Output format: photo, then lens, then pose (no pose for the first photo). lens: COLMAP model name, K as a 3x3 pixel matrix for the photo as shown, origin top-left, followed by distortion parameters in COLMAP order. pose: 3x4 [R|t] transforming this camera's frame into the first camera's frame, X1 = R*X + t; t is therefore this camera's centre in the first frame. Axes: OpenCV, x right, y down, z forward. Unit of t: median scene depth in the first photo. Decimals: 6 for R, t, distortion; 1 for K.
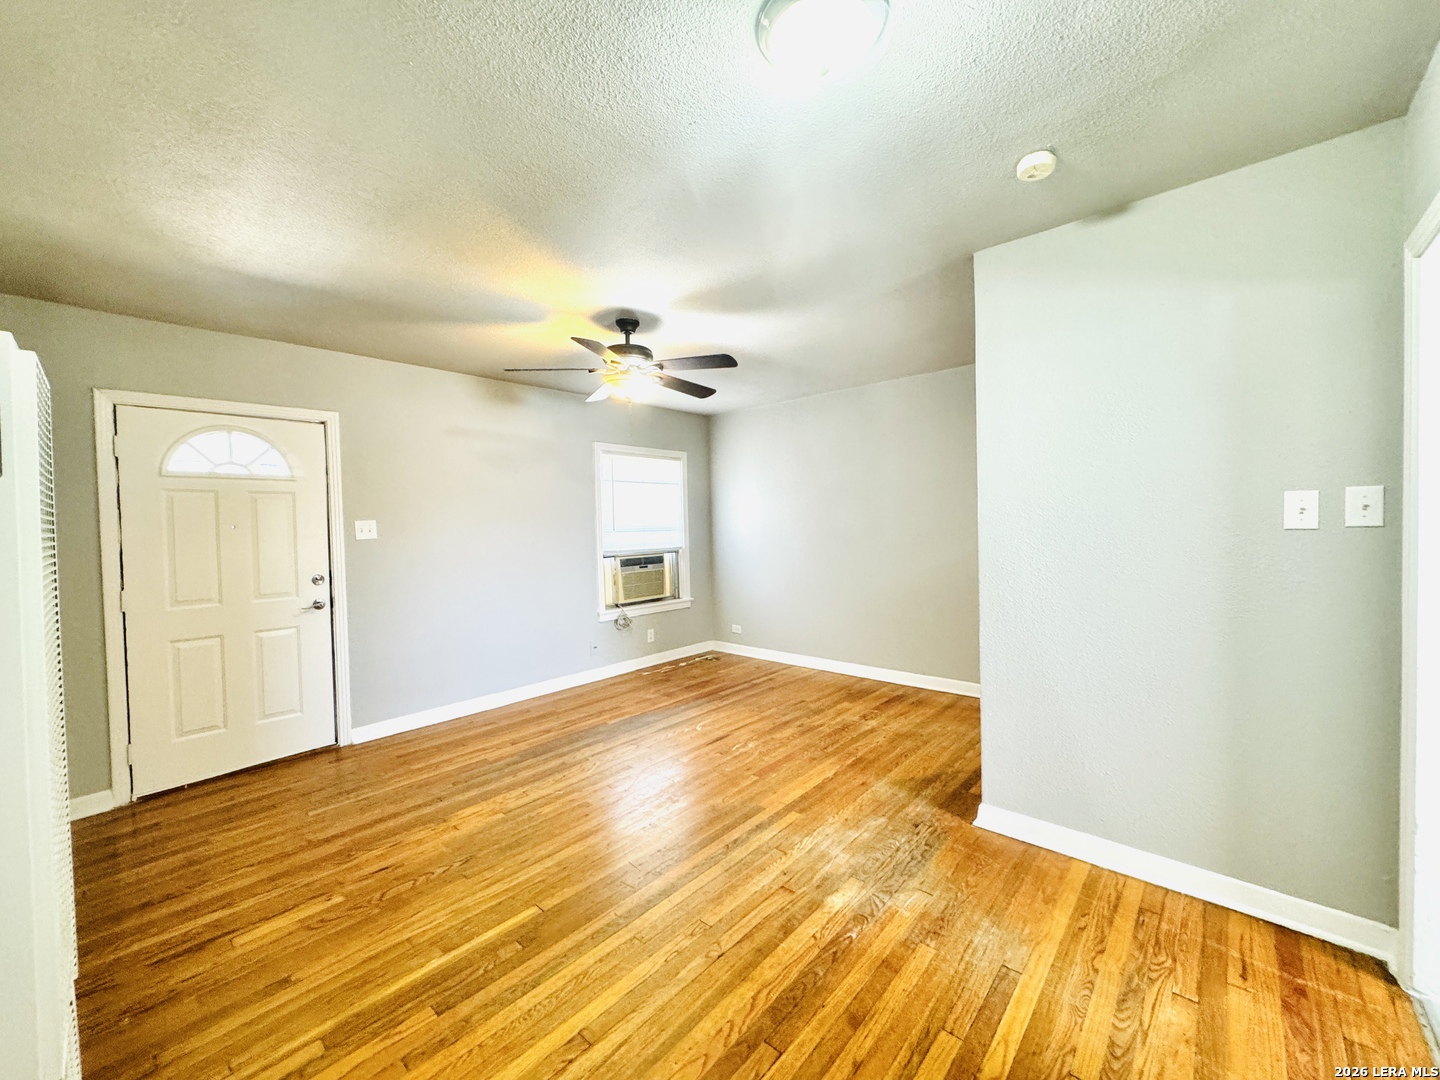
lens RADIAL K [[574.8, 0, 721.3], [0, 574.8, 538.7], [0, 0, 1]] dist [0.000590, 0.000292]
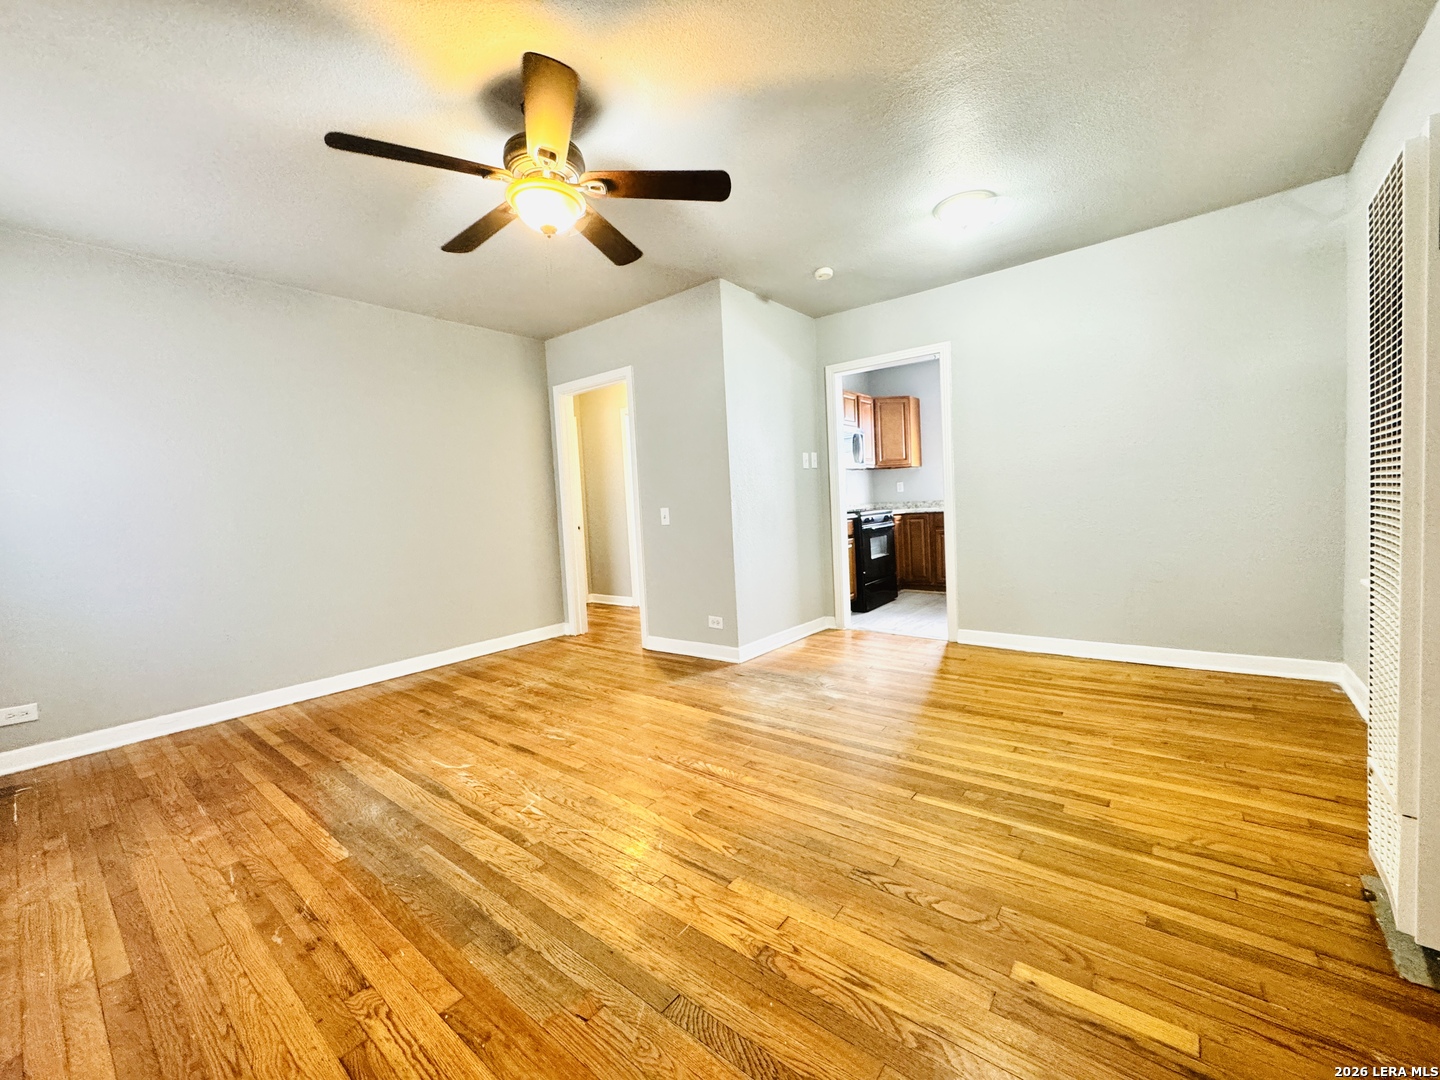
lens RADIAL K [[574.8, 0, 713.0], [0, 574.8, 540.9], [0, 0, 1]] dist [0.000590, 0.000292]
pose [[-0.043326, -0.039802, 0.998268, -0.899253], [0.080619, 0.995808, 0.043203, 0.094794], [-0.995803, 0.082352, -0.039936, 0.953962]]
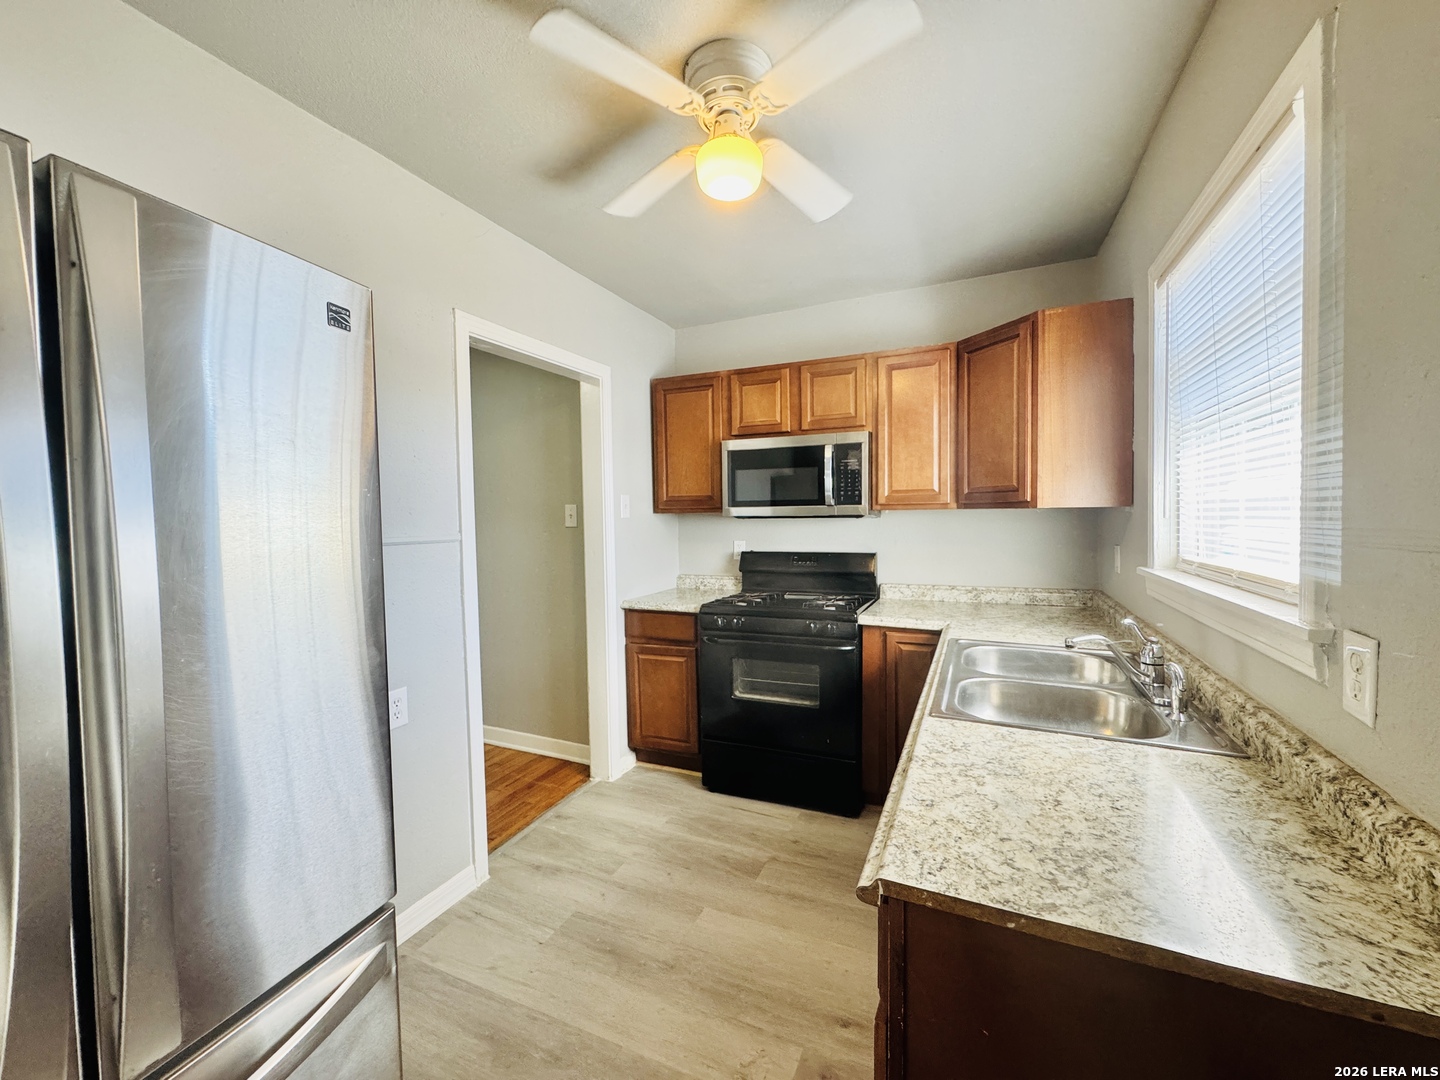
lens RADIAL K [[574.8, 0, 724.3], [0, 574.8, 536.9], [0, 0, 1]] dist [0.000590, 0.000292]
pose [[0.952431, -0.009122, 0.304617, 0.595583], [0.006306, 0.999928, 0.010228, -0.002746], [-0.304689, -0.007821, 0.952420, -0.502489]]
